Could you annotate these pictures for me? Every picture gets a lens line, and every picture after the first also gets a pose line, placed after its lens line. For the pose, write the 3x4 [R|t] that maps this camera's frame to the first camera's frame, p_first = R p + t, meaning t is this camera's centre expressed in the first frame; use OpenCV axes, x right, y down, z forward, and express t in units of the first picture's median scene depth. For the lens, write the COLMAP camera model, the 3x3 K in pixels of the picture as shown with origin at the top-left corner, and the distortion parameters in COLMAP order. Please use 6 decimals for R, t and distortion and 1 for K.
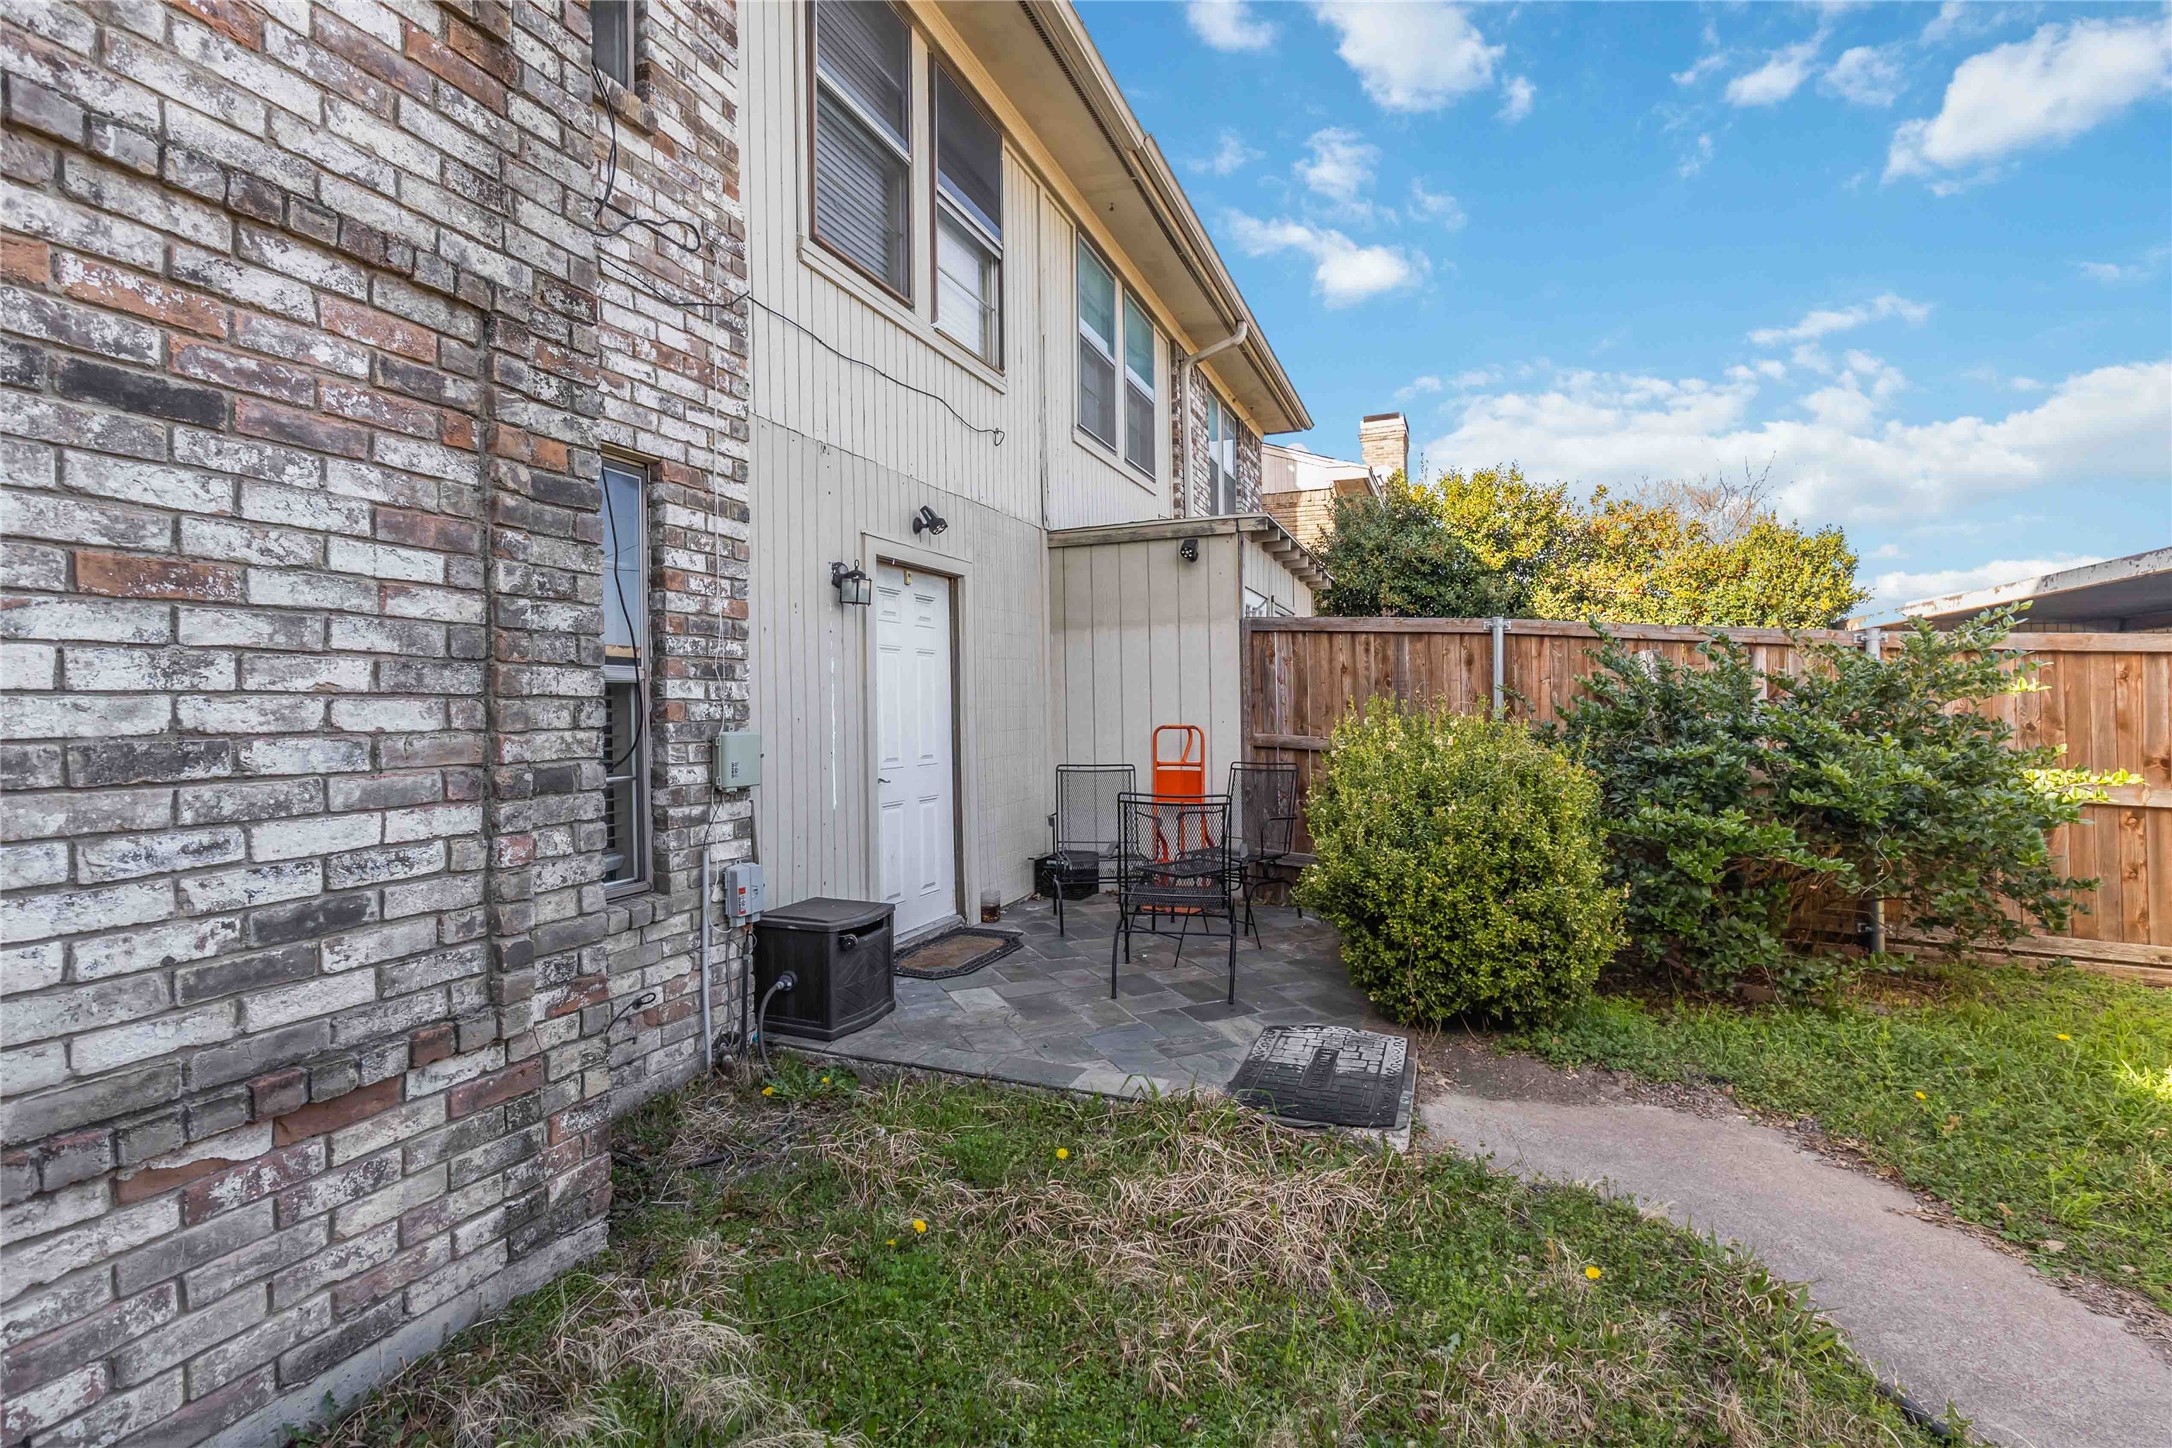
lens RADIAL K [[996.6, 0, 1079.5], [0, 996.6, 722.8], [0, 0, 1]] dist [-0.008976, 0.005404]
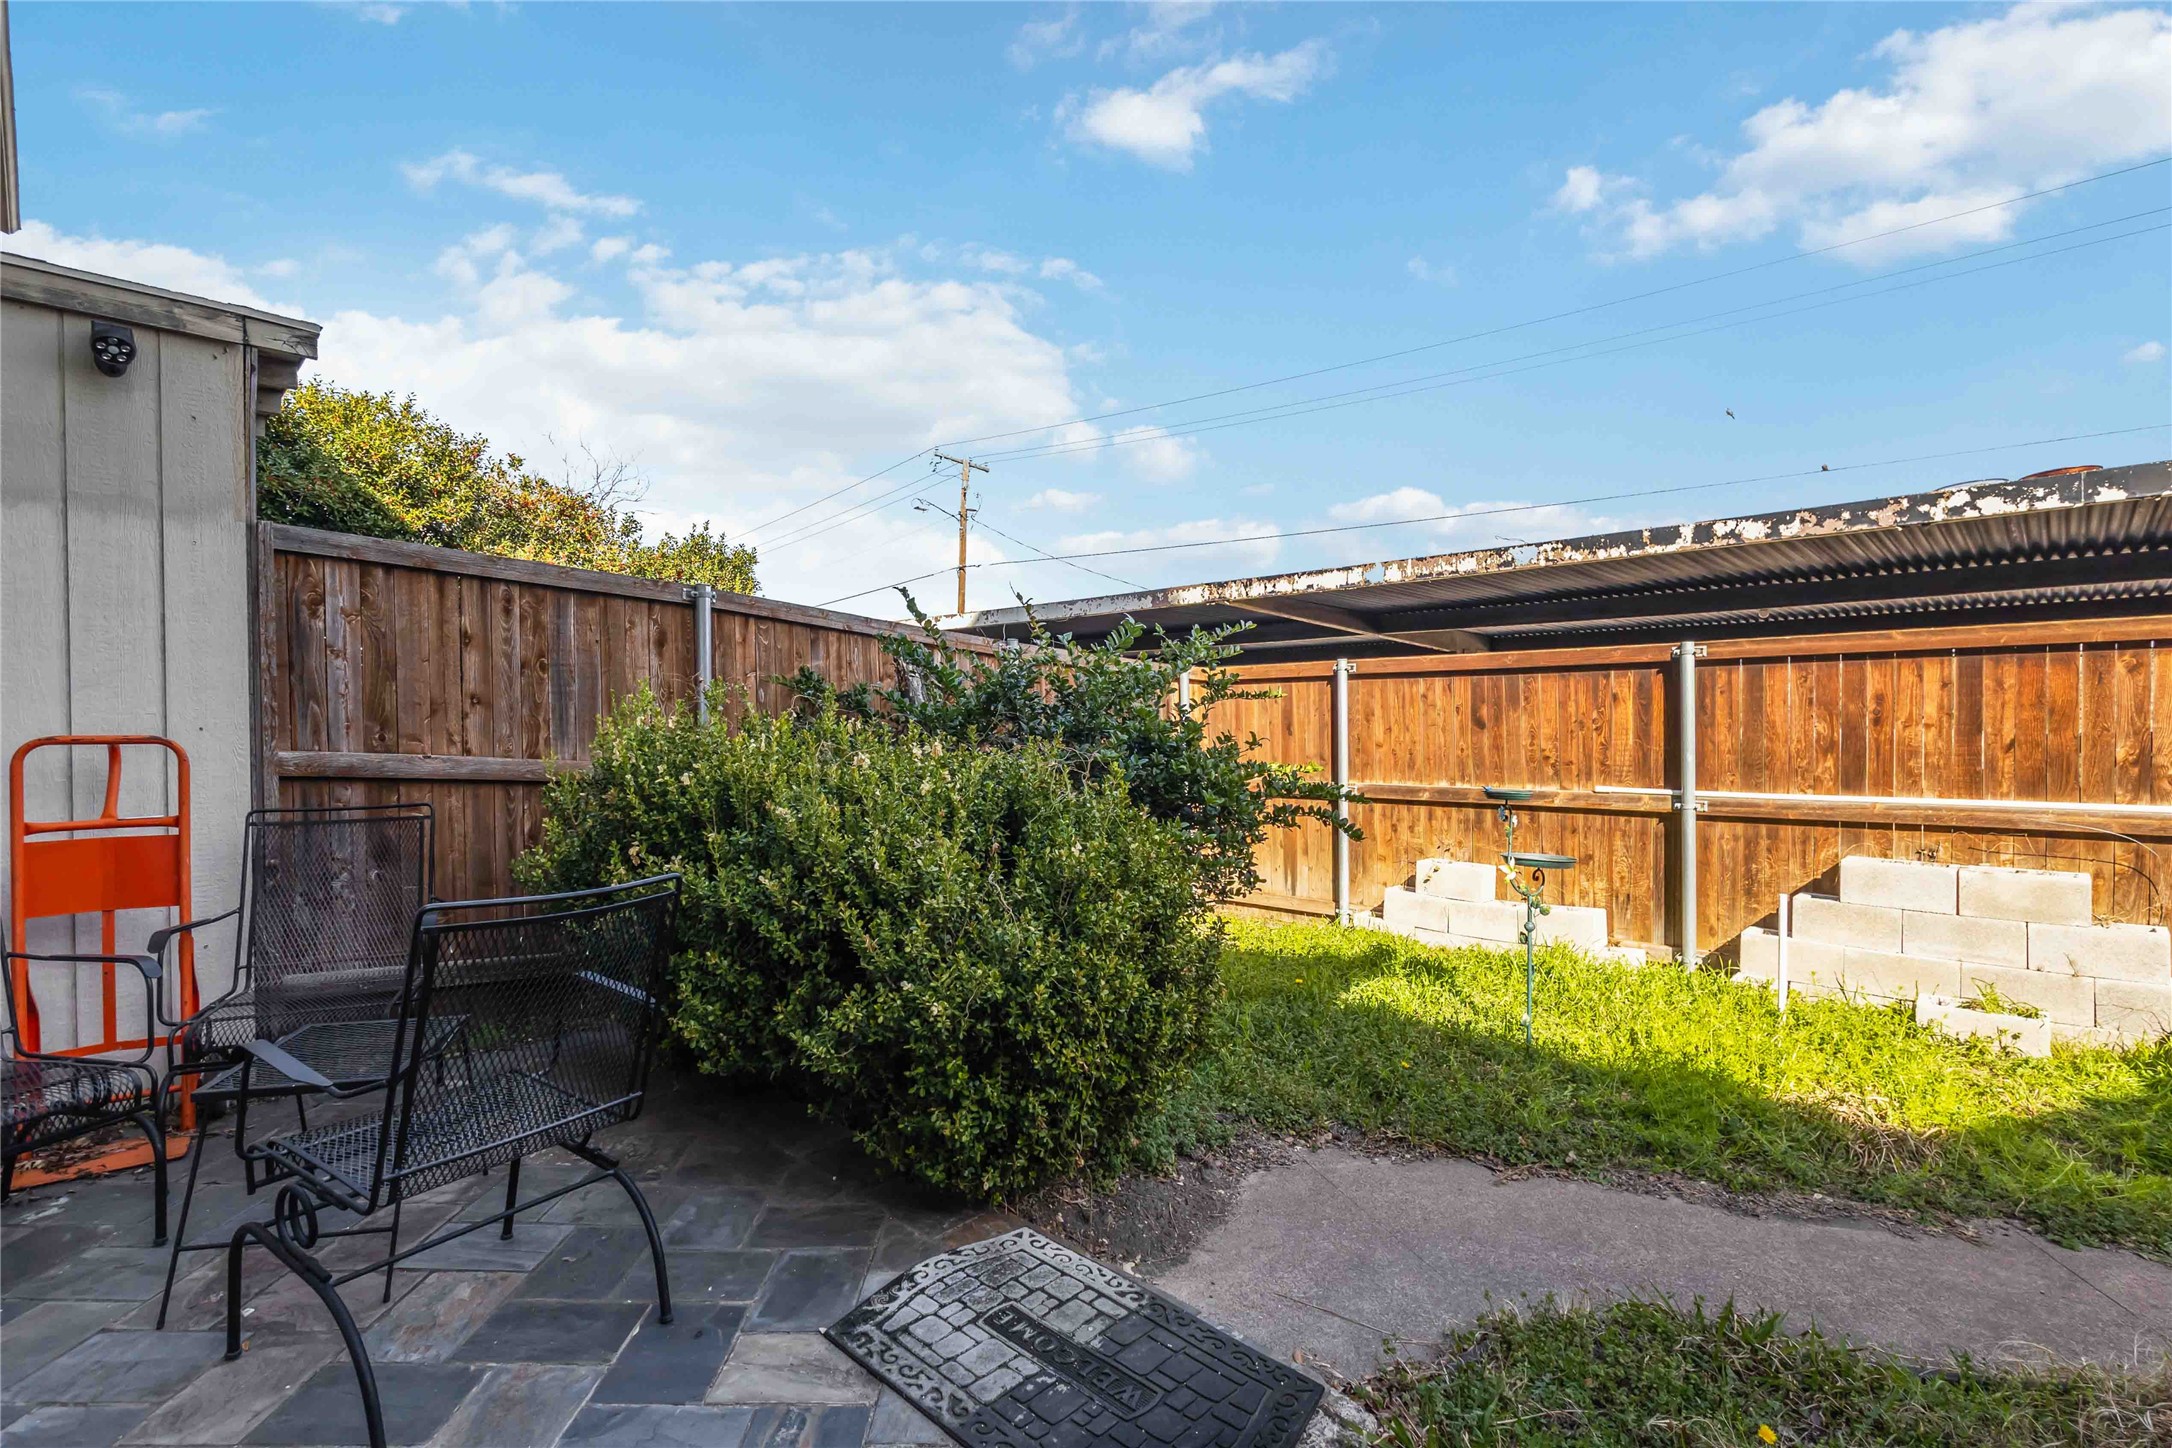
lens RADIAL K [[1007.6, 0, 1074.9], [0, 1007.6, 721.7], [0, 0, 1]] dist [-0.013485, 0.008010]
pose [[0.385717, 0.006219, 0.922596, -0.259963], [0.011924, 0.999860, -0.011725, 0.011436], [-0.922540, 0.015523, 0.385588, 0.794494]]
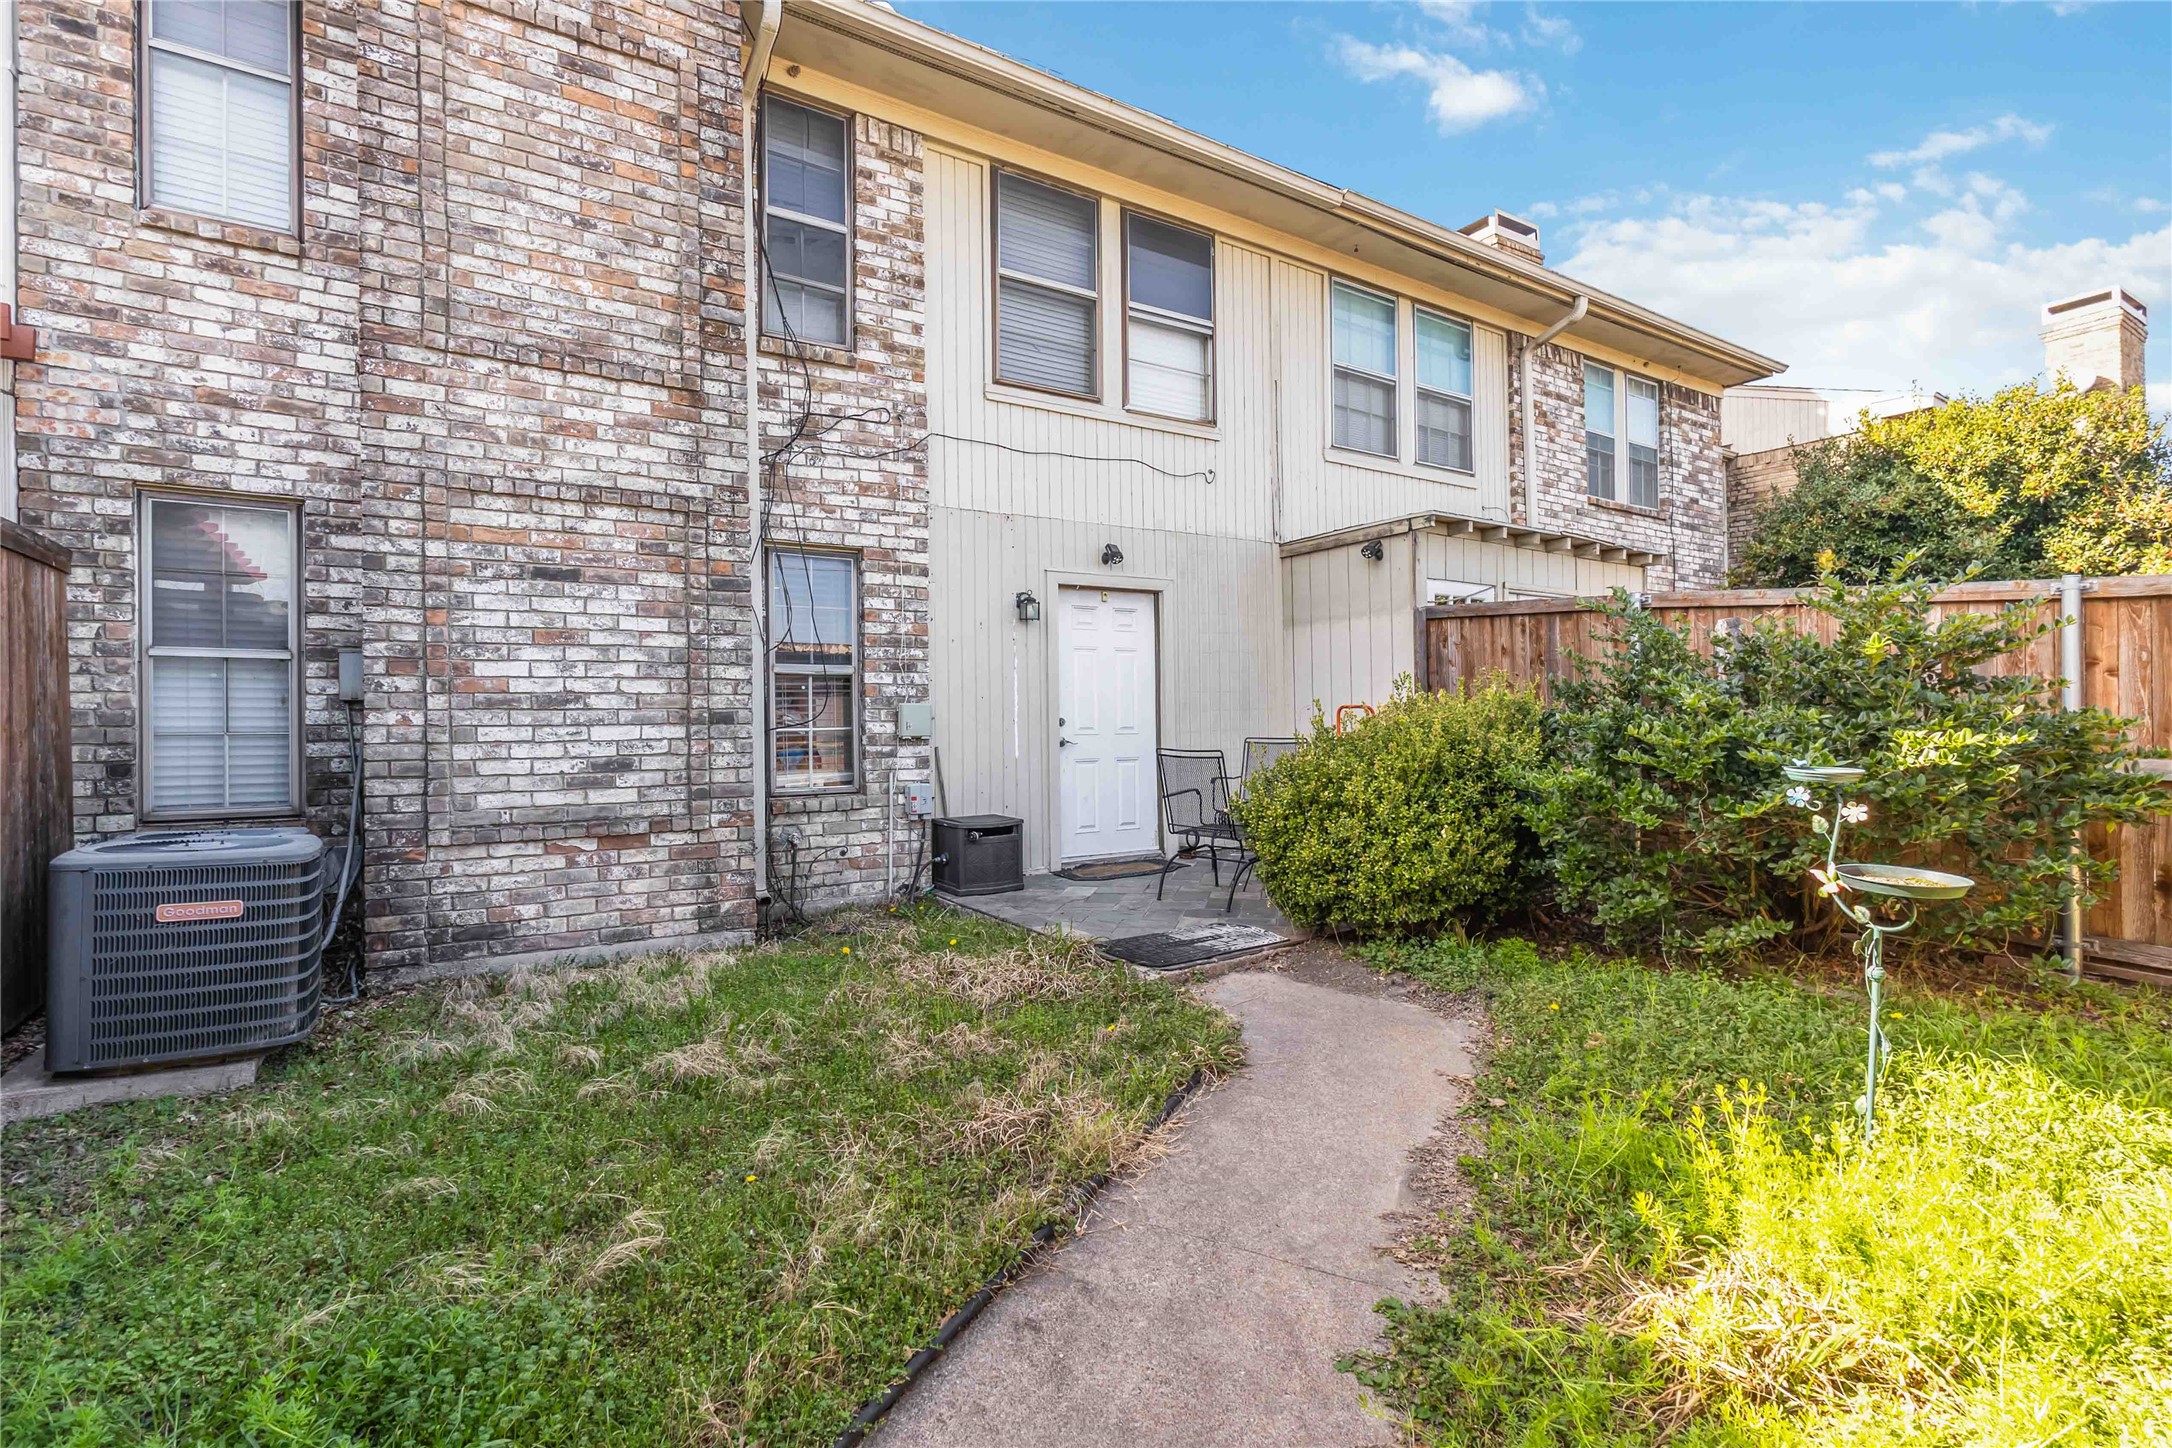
lens RADIAL K [[1007.6, 0, 1074.9], [0, 1007.6, 721.7], [0, 0, 1]] dist [-0.013485, 0.008010]
pose [[0.809118, 0.001761, -0.587644, 0.946377], [-0.004366, 0.999986, -0.003015, 0.047854], [0.587630, 0.005005, 0.809114, -0.223175]]
